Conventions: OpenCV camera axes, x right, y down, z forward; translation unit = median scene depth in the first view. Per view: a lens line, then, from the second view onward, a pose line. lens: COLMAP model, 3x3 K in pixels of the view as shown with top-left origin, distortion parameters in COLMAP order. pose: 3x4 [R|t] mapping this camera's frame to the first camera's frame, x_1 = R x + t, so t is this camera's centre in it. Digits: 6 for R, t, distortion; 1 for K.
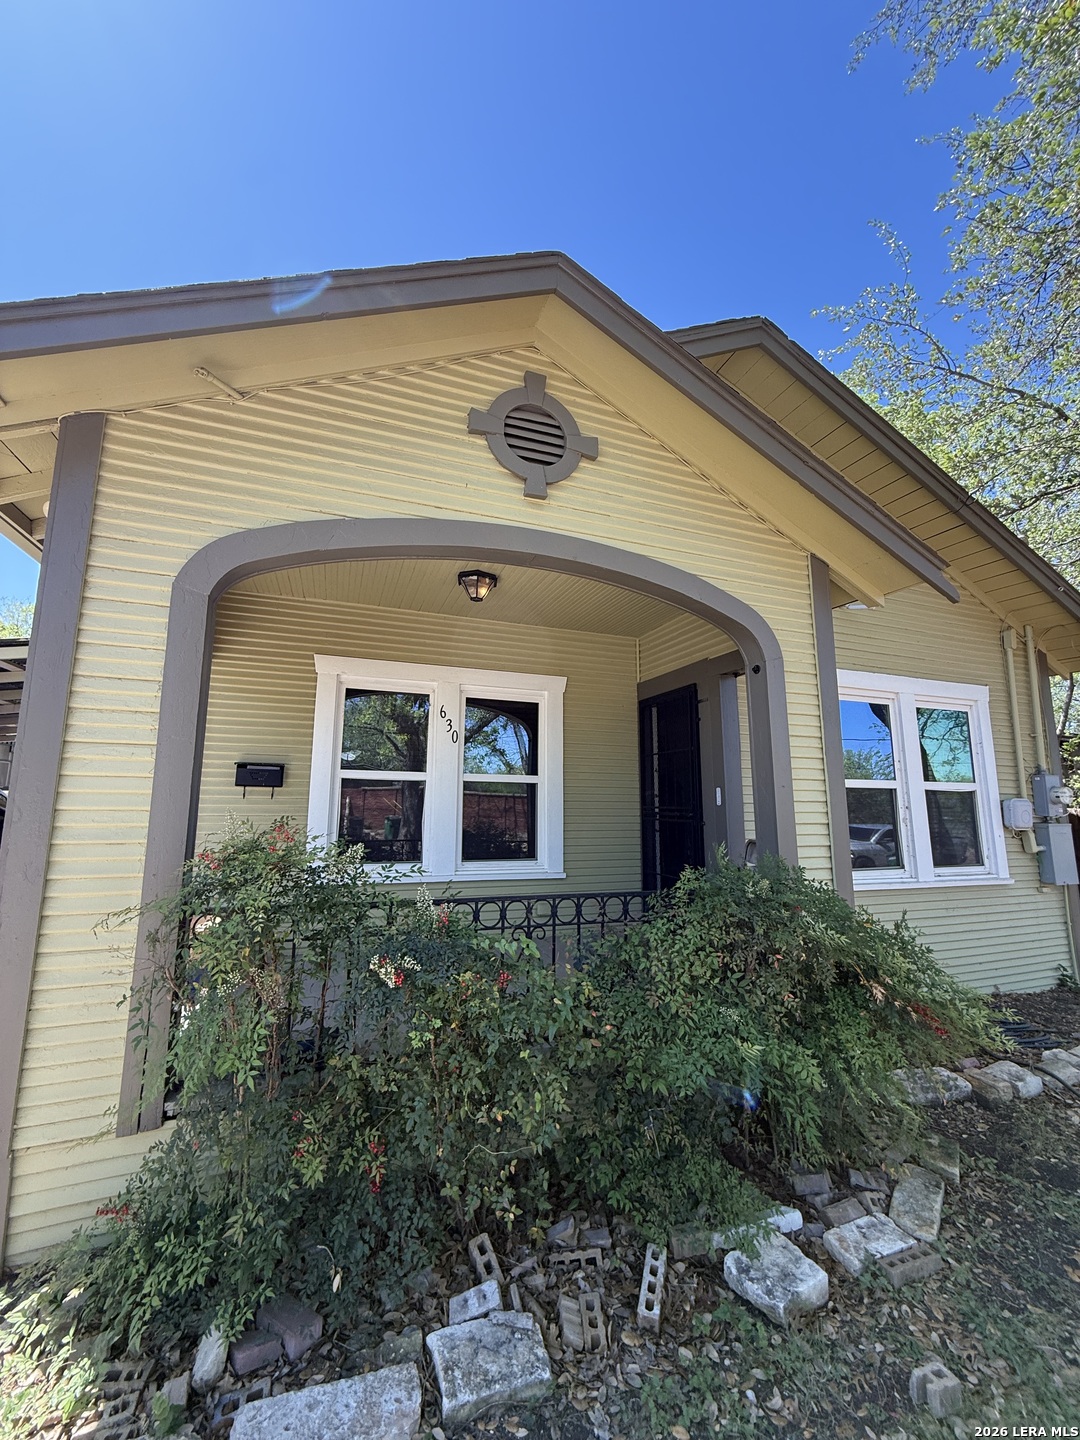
lens RADIAL K [[574.3, 0, 530.7], [0, 574.3, 720.9], [0, 0, 1]] dist [-0.003937, 0.001299]
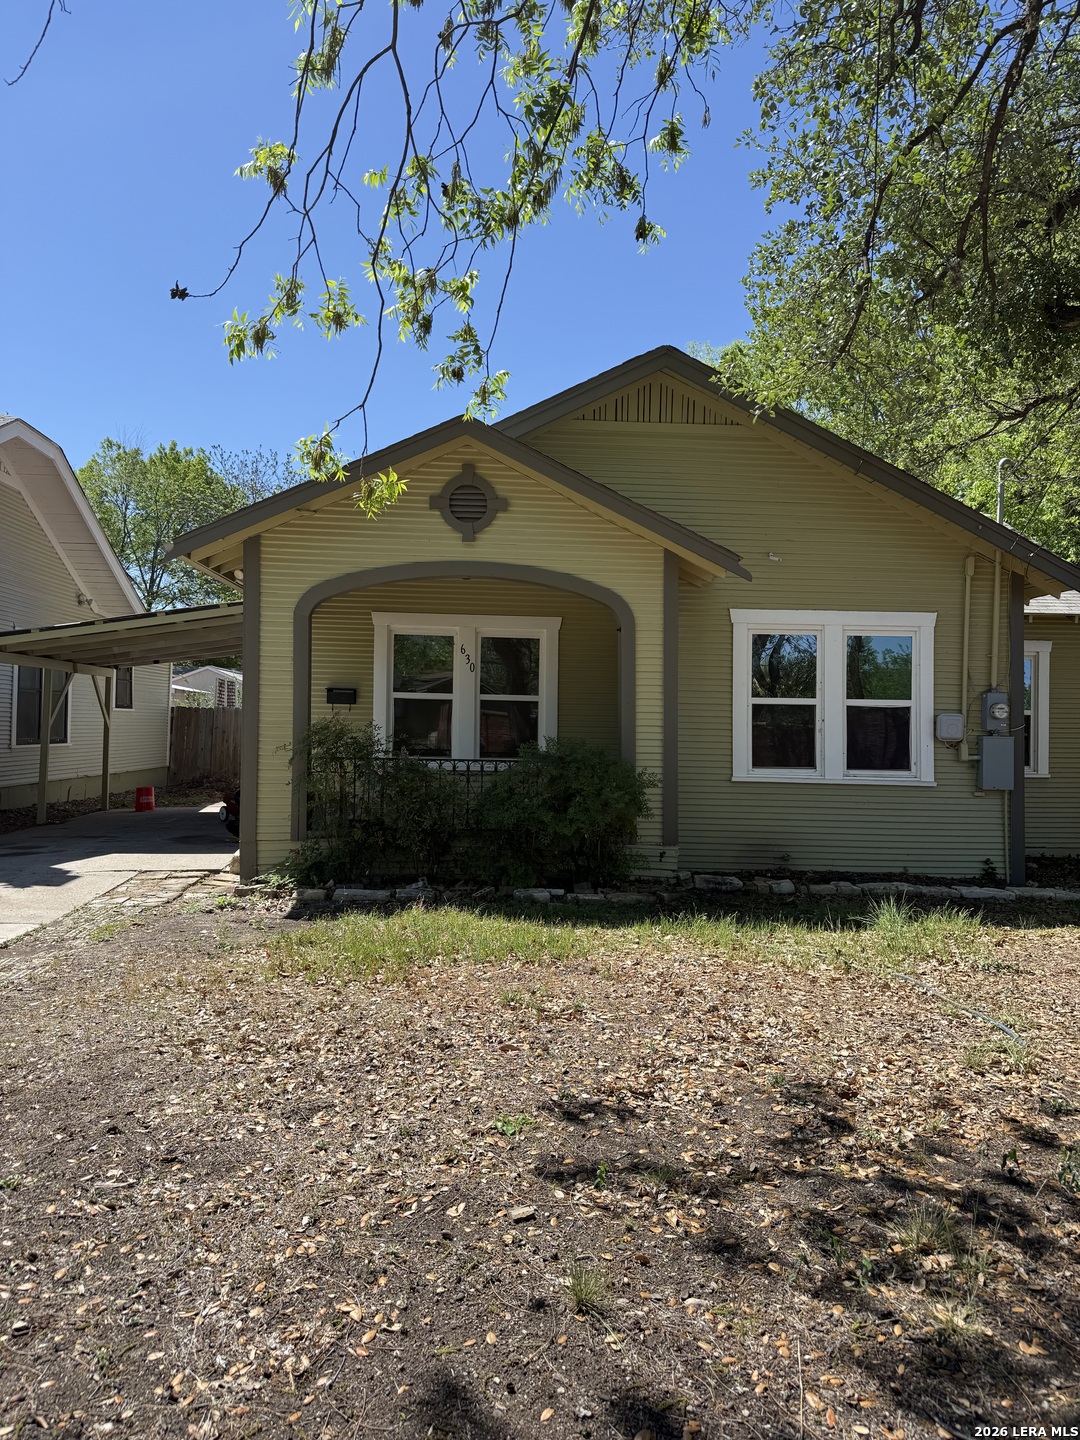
lens RADIAL K [[1002.9, 0, 540.8], [0, 1002.9, 720.1], [0, 0, 1]] dist [0.043590, -0.064409]
pose [[0.961547, 0.003862, -0.274614, 0.712033], [0.032518, 0.991267, 0.127799, -0.153764], [0.272709, -0.131814, 0.953024, -1.299518]]
